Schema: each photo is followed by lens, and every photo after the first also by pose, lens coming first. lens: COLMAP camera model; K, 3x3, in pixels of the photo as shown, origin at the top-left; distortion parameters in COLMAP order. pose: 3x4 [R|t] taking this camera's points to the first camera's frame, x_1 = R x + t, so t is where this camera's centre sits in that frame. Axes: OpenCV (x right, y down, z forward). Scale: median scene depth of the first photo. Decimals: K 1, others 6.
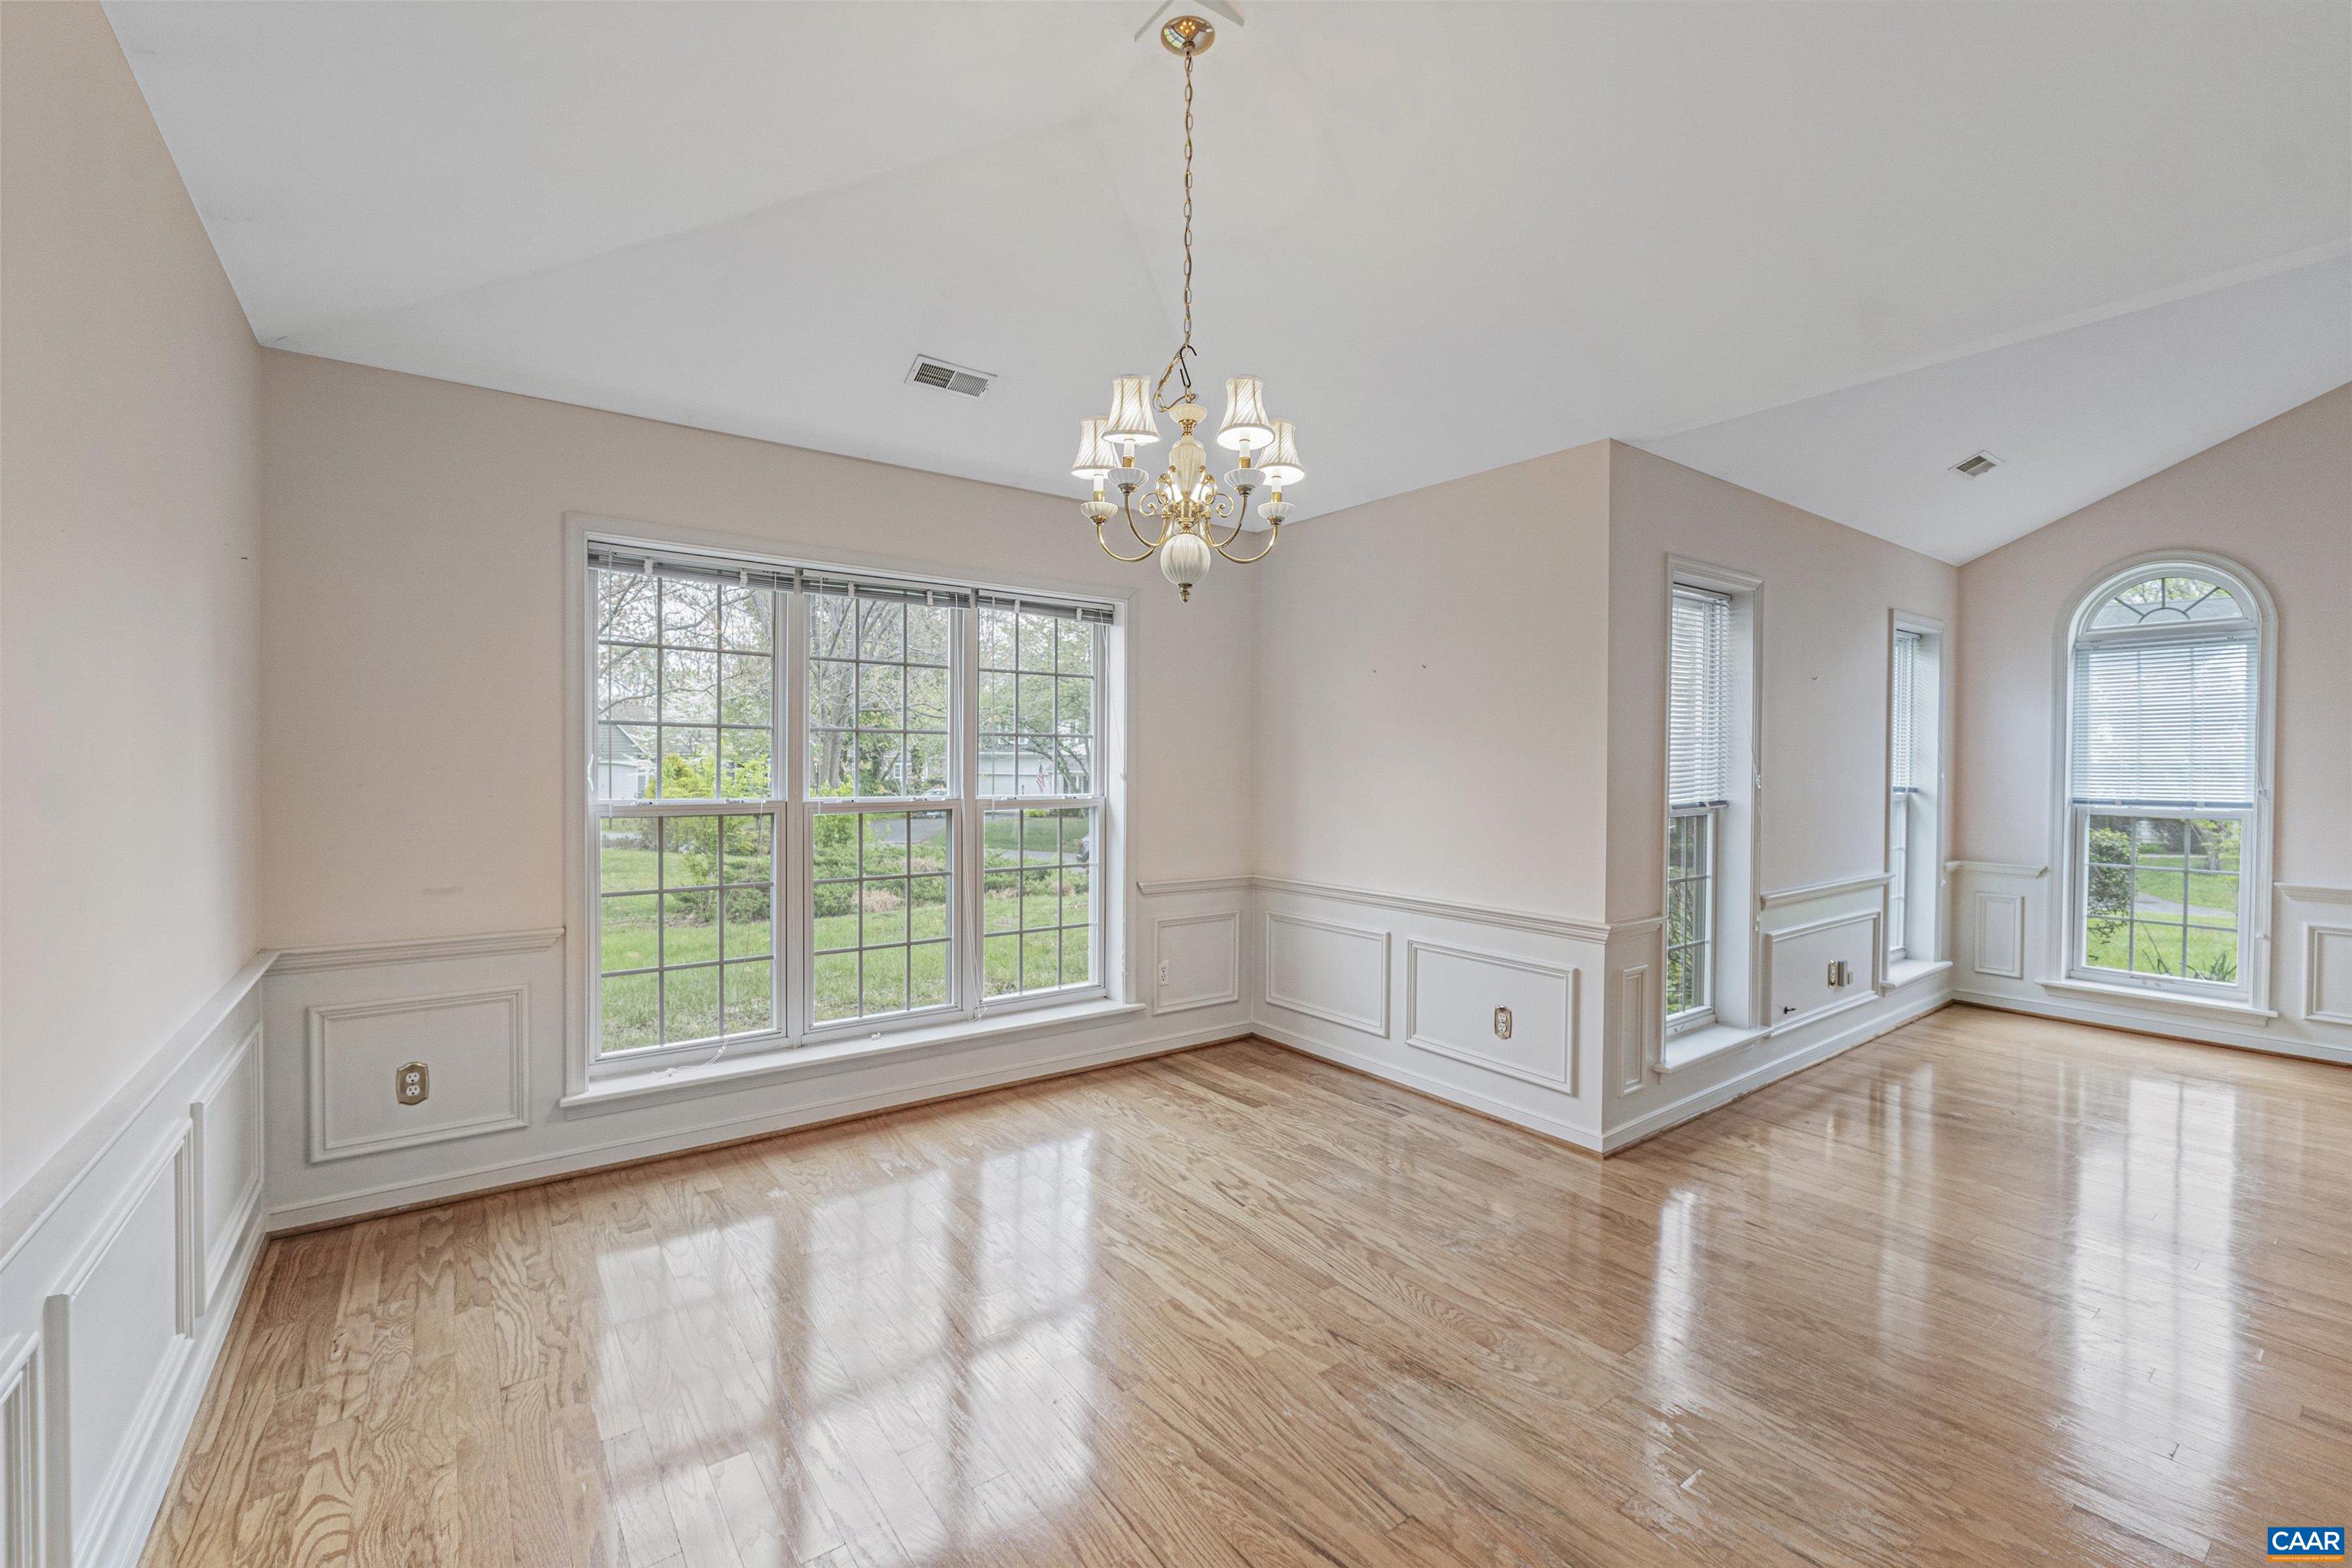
lens RADIAL K [[976.7, 0, 1176.0], [0, 976.7, 784.0], [0, 0, 1]] dist [-0.000805, -0.000024]
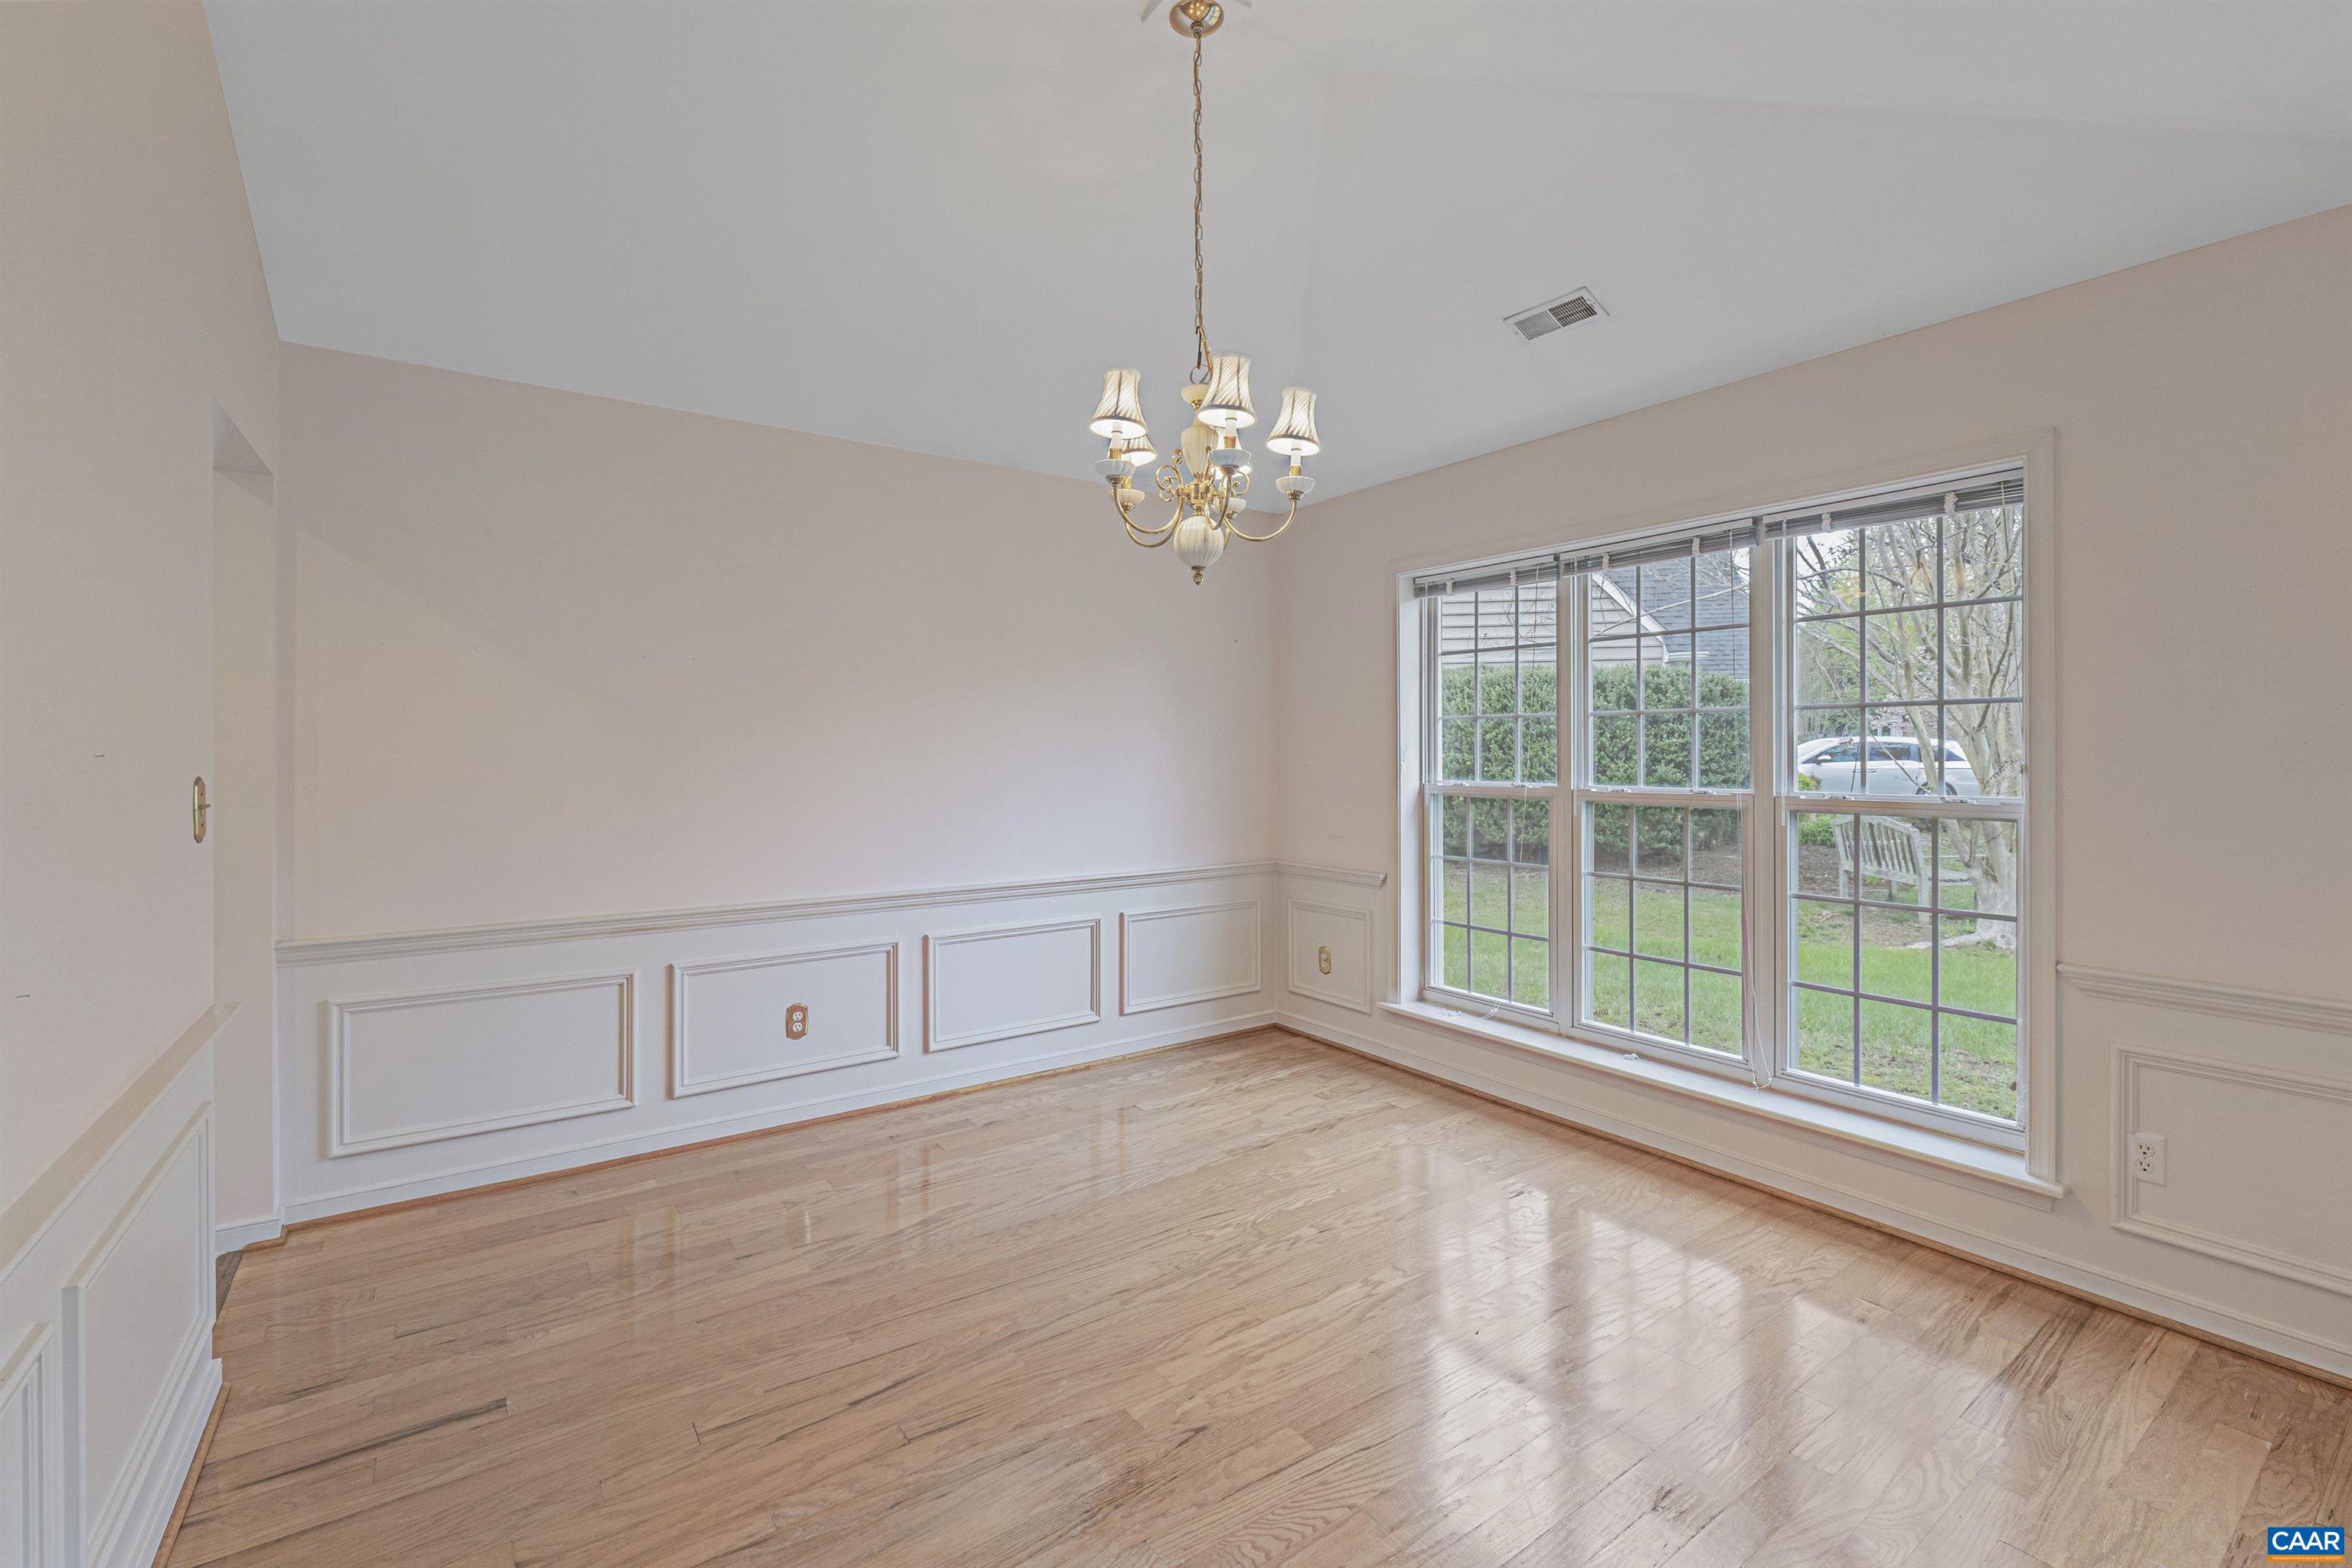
lens RADIAL K [[1015.3, 0, 1177.0], [0, 1015.3, 775.3], [0, 0, 1]] dist [0.000928, 0.000238]
pose [[-0.016536, 0.017984, -0.999702, 0.706719], [-0.015994, 0.999706, 0.018249, -0.008934], [0.999735, 0.016291, -0.016243, 0.682027]]
